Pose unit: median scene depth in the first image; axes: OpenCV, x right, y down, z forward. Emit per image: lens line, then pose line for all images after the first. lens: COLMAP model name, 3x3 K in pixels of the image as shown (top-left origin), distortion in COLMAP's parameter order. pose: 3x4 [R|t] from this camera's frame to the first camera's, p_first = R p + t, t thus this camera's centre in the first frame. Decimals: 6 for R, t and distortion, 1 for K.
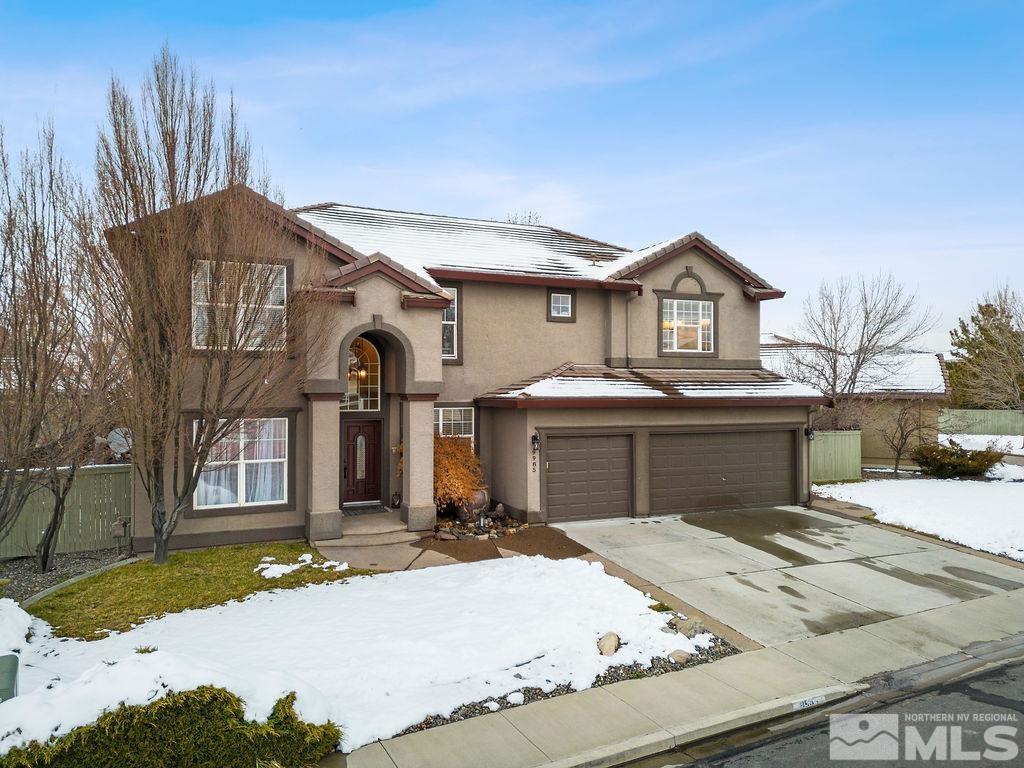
lens RADIAL K [[712.5, 0, 512.0], [0, 712.5, 384.0], [0, 0, 1]] dist [0.087996, -0.087634]
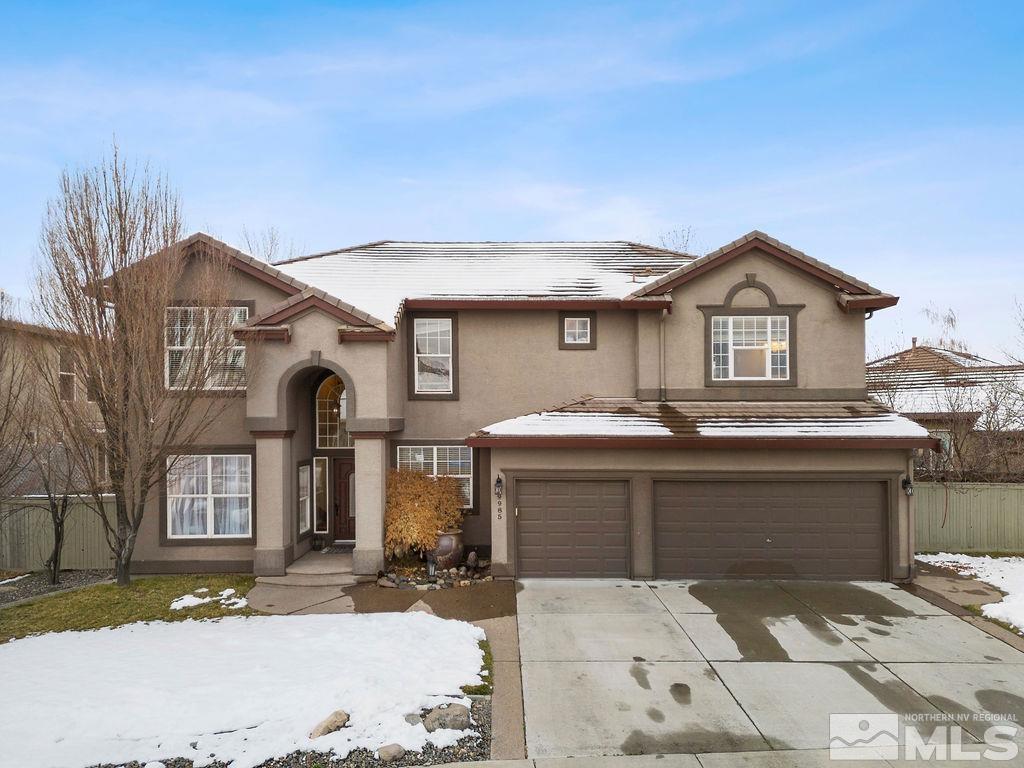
lens RADIAL K [[733.4, 0, 507.0], [0, 733.4, 417.1], [0, 0, 1]] dist [0.087010, -0.090152]
pose [[0.917772, -0.004143, -0.397085, 0.358338], [0.003338, 0.999991, -0.002718, -0.001840], [0.397093, 0.001169, 0.917778, 0.139288]]
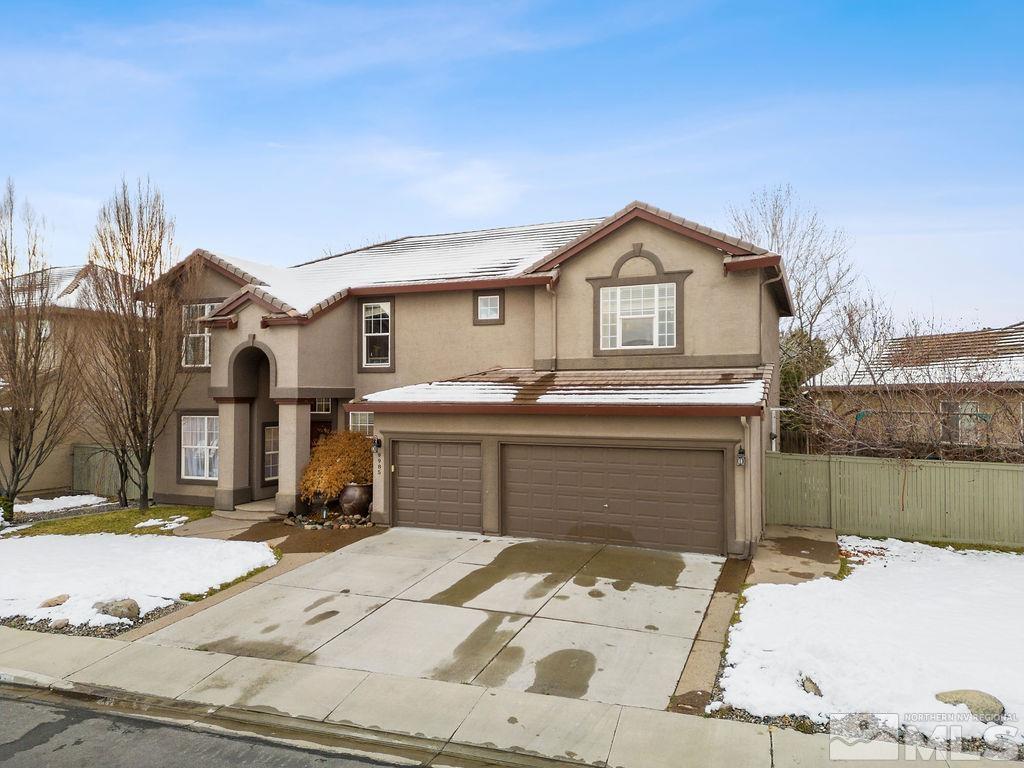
lens RADIAL K [[712.5, 0, 512.0], [0, 712.5, 384.0], [0, 0, 1]] dist [0.087996, -0.087634]
pose [[0.683866, -0.014093, -0.729472, 0.814832], [0.004201, 0.999873, -0.015379, 0.008055], [0.729596, 0.007453, 0.683838, 0.375833]]
